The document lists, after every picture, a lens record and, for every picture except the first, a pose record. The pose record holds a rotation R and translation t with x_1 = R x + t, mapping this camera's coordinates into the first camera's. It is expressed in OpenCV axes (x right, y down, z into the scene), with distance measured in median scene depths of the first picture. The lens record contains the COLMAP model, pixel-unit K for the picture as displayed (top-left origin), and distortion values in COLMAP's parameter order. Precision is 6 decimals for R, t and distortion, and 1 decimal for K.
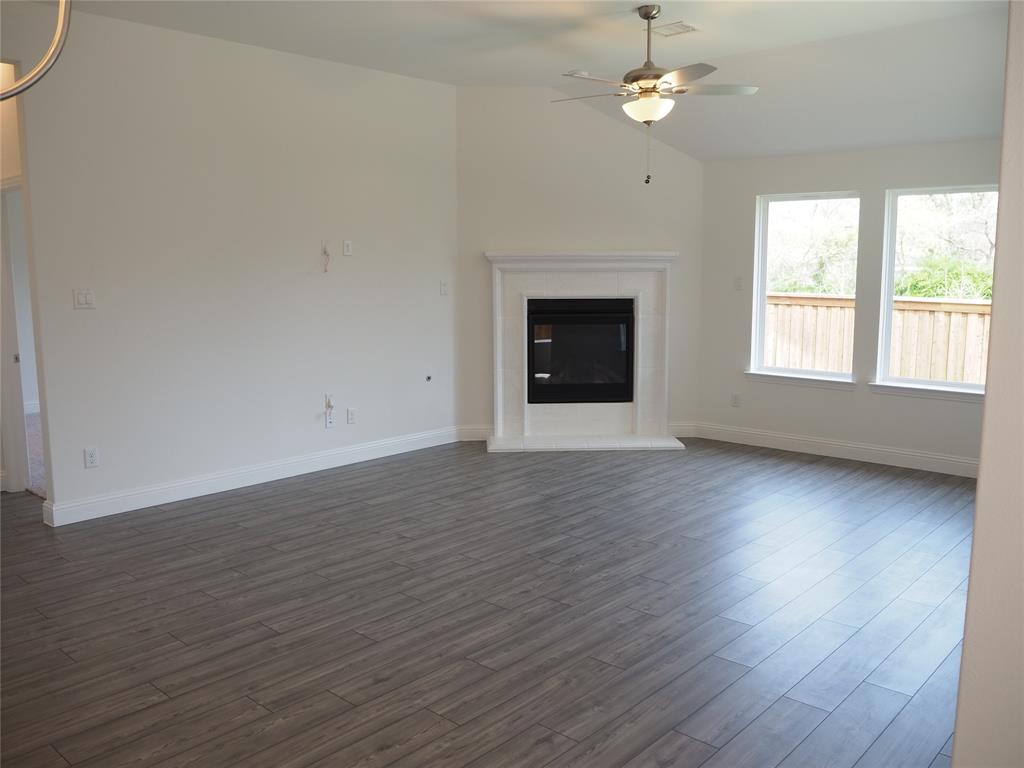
lens RADIAL K [[856.2, 0, 515.1], [0, 856.2, 386.0], [0, 0, 1]] dist [-0.062456, 0.022673]
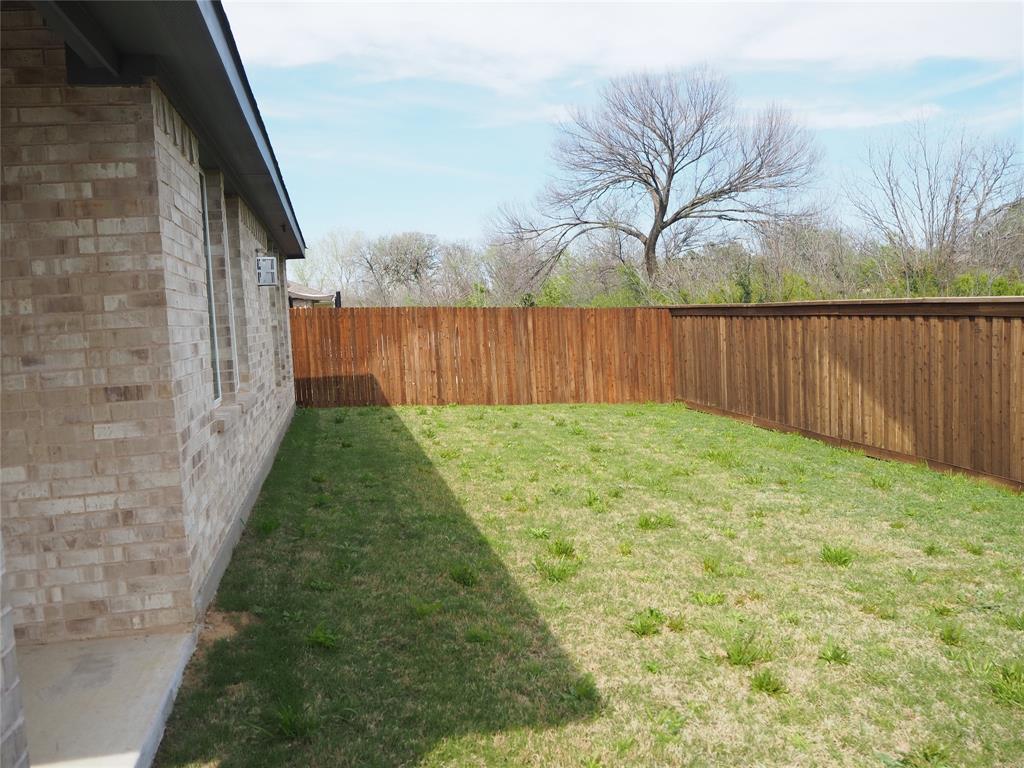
lens RADIAL K [[856.2, 0, 511.5], [0, 856.2, 385.1], [0, 0, 1]] dist [-0.062456, 0.022673]
pose [[0.809354, 0.007627, -0.587272, 0.589776], [-0.031179, 0.999064, -0.029994, -0.002904], [0.586493, 0.042586, 0.808834, 0.248536]]
